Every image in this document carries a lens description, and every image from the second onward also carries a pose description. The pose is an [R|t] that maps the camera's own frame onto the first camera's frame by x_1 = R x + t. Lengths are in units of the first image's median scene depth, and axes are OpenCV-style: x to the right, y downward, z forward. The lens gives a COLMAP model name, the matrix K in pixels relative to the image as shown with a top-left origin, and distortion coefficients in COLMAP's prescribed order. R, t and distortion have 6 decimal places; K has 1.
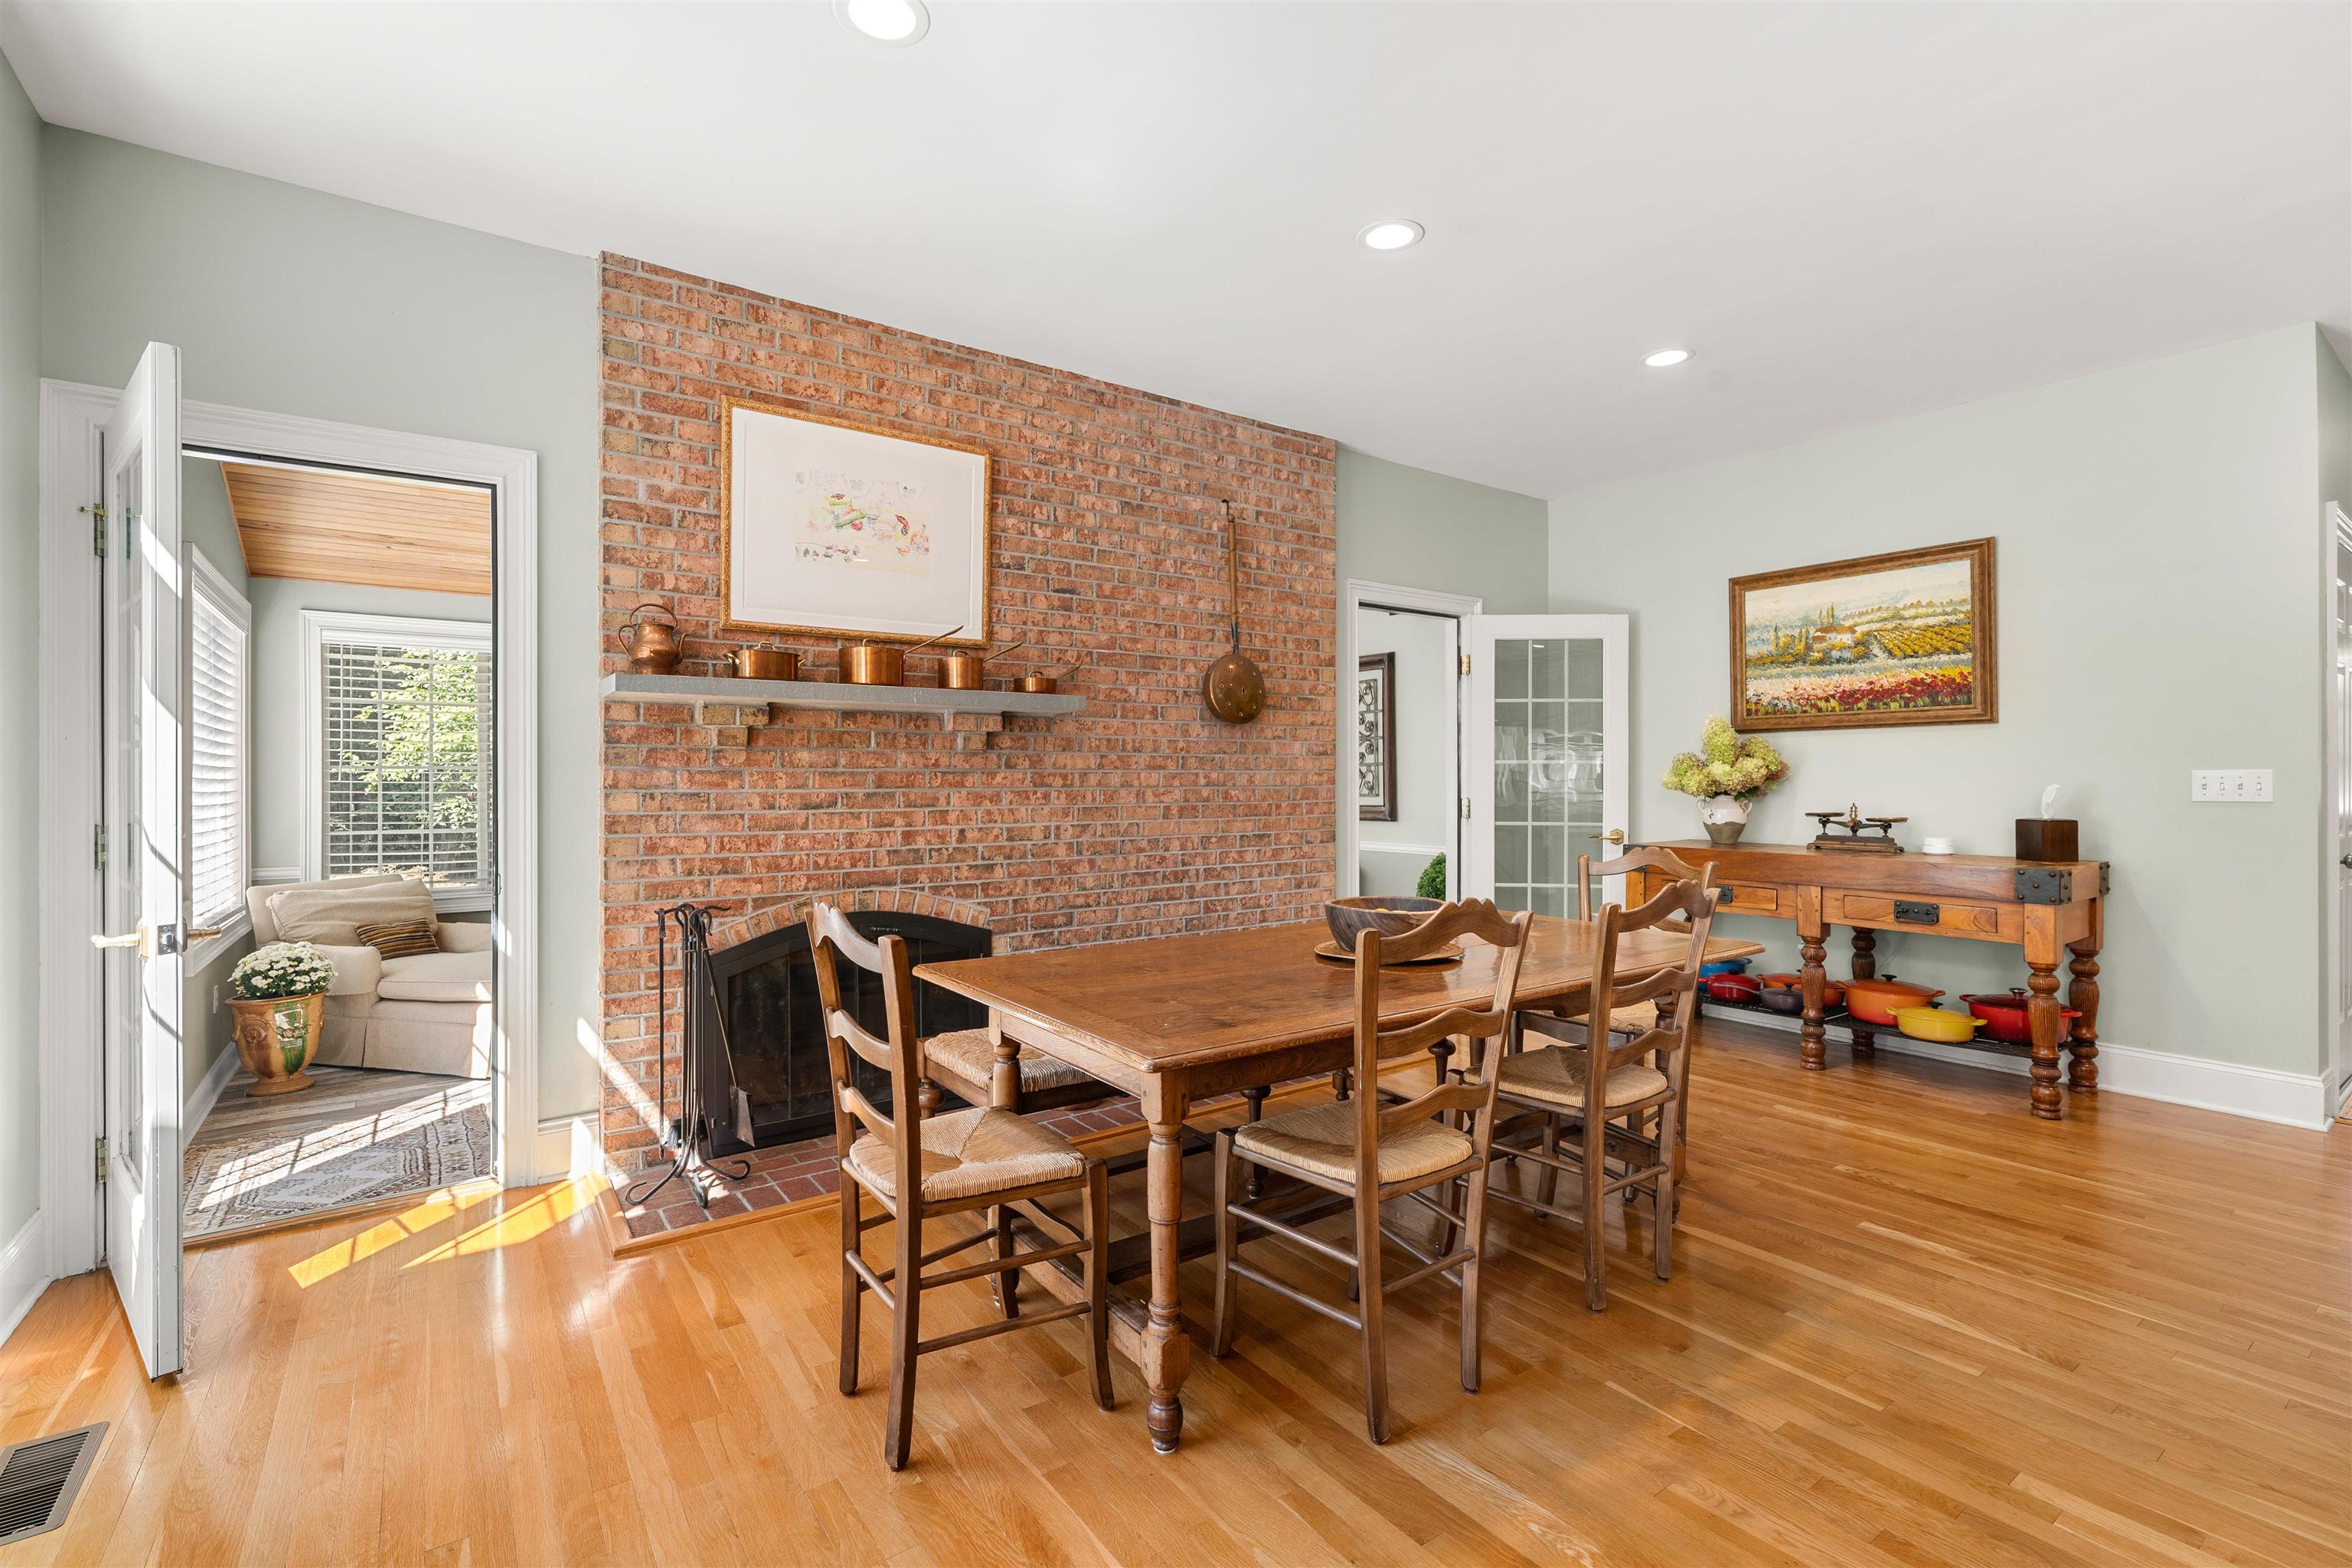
lens RADIAL K [[1035.7, 0, 1172.9], [0, 1035.7, 772.6], [0, 0, 1]] dist [-0.000613, -0.000589]
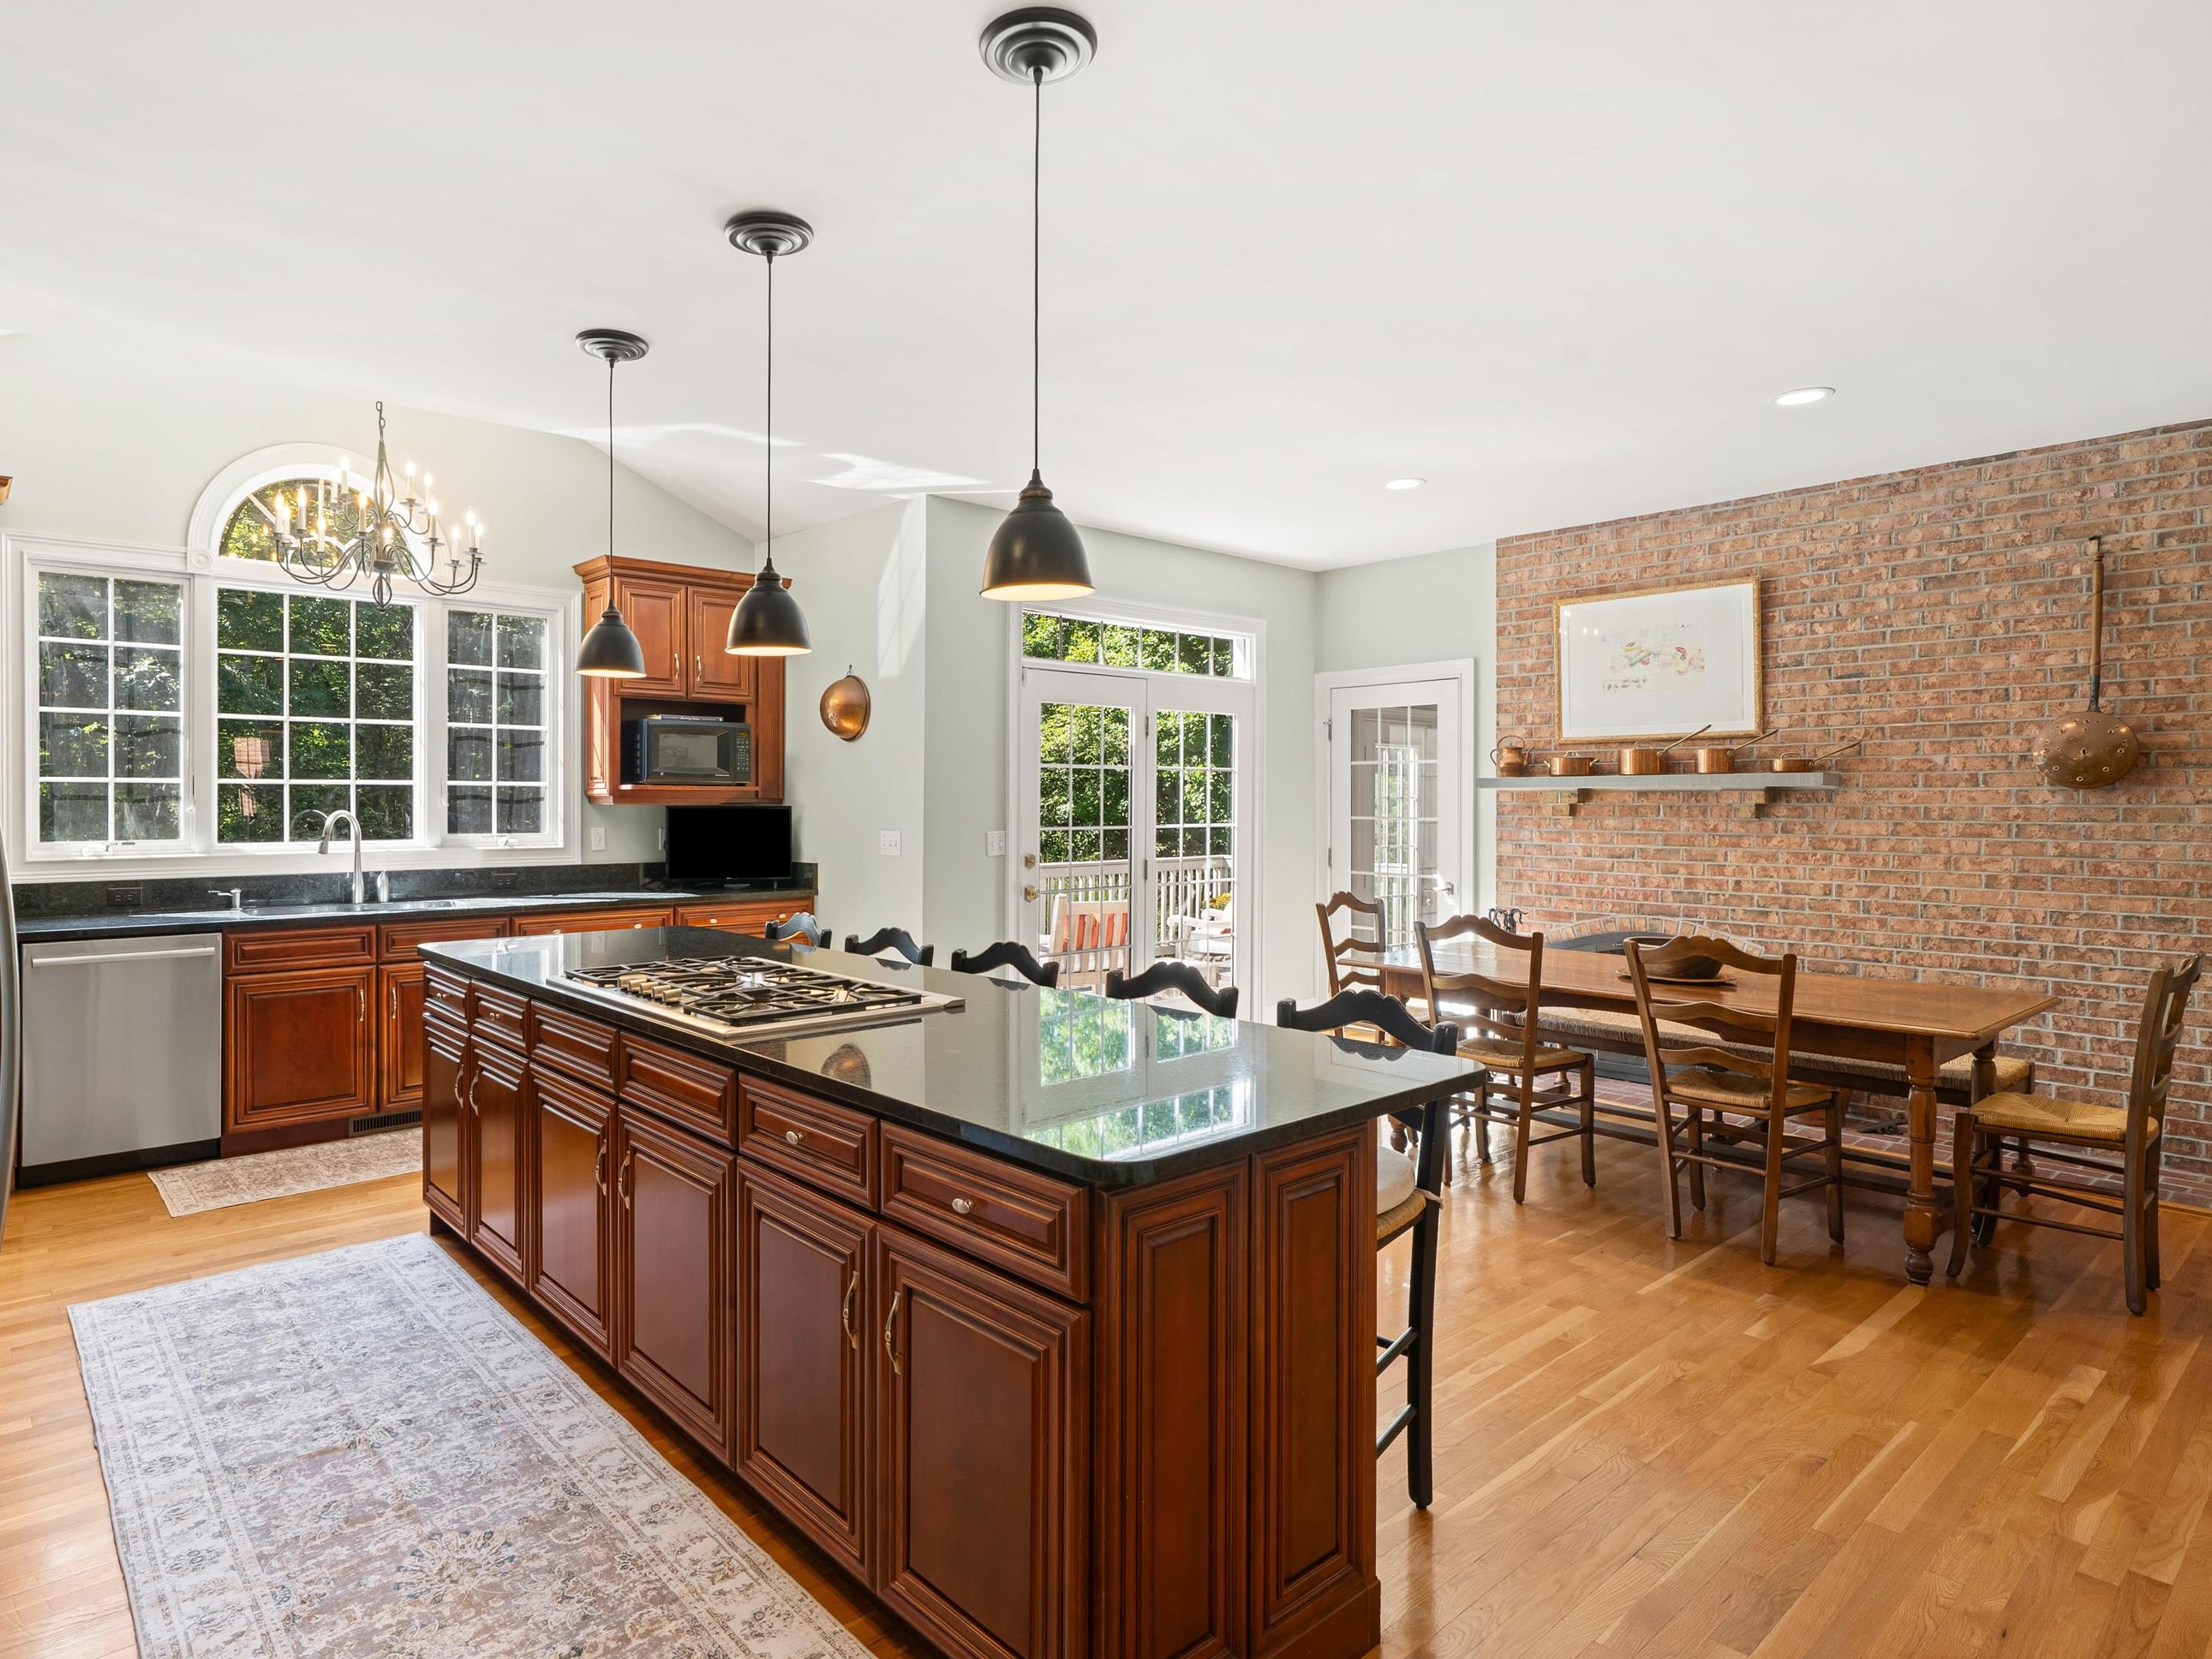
lens RADIAL K [[1204.5, 0, 1104.2], [0, 1204.5, 829.2], [0, 0, 1]] dist [-0.003340, -0.000981]
pose [[0.174546, 0.022780, -0.984385, 1.072537], [-0.002561, 0.999739, 0.022681, -0.038406], [0.984646, -0.001438, 0.174559, -0.021361]]
